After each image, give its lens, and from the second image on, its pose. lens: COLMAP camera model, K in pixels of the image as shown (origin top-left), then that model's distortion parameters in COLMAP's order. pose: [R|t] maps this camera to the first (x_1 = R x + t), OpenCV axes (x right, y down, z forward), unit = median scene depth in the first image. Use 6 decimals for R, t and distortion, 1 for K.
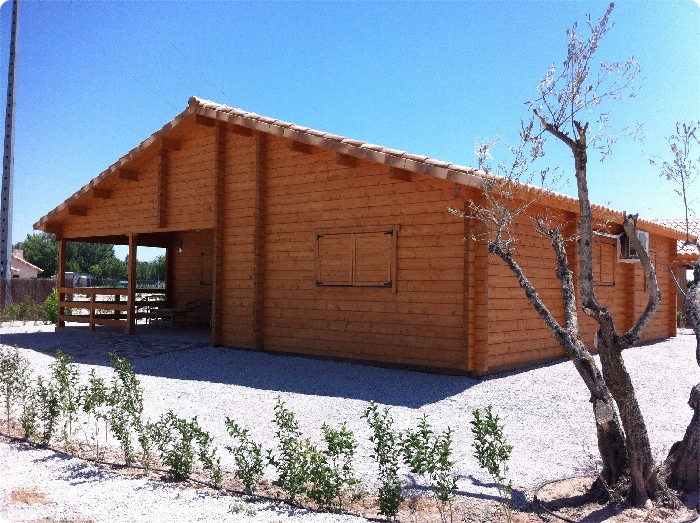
lens RADIAL K [[661.1, 0, 356.8], [0, 661.1, 261.9], [0, 0, 1]] dist [0.087003, -0.333850]
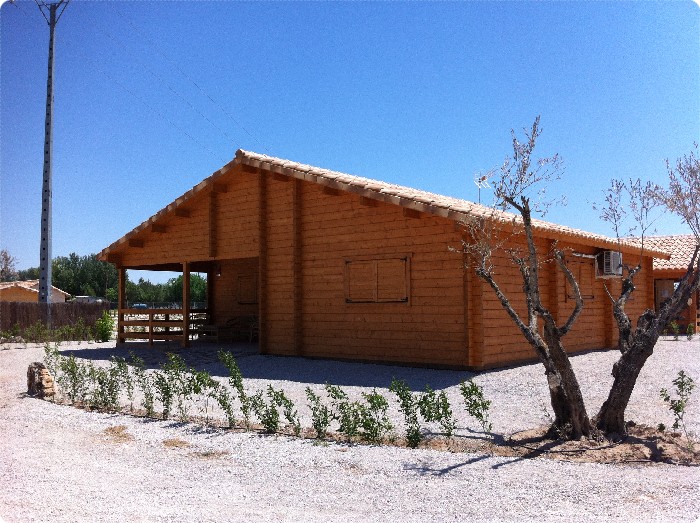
lens RADIAL K [[674.3, 0, 351.9], [0, 674.3, 247.3], [0, 0, 1]] dist [0.107883, -0.360994]
pose [[0.999652, -0.020371, -0.016757, -0.027685], [0.019530, 0.998613, -0.048899, -0.005212], [0.017729, 0.048555, 0.998663, -0.282690]]
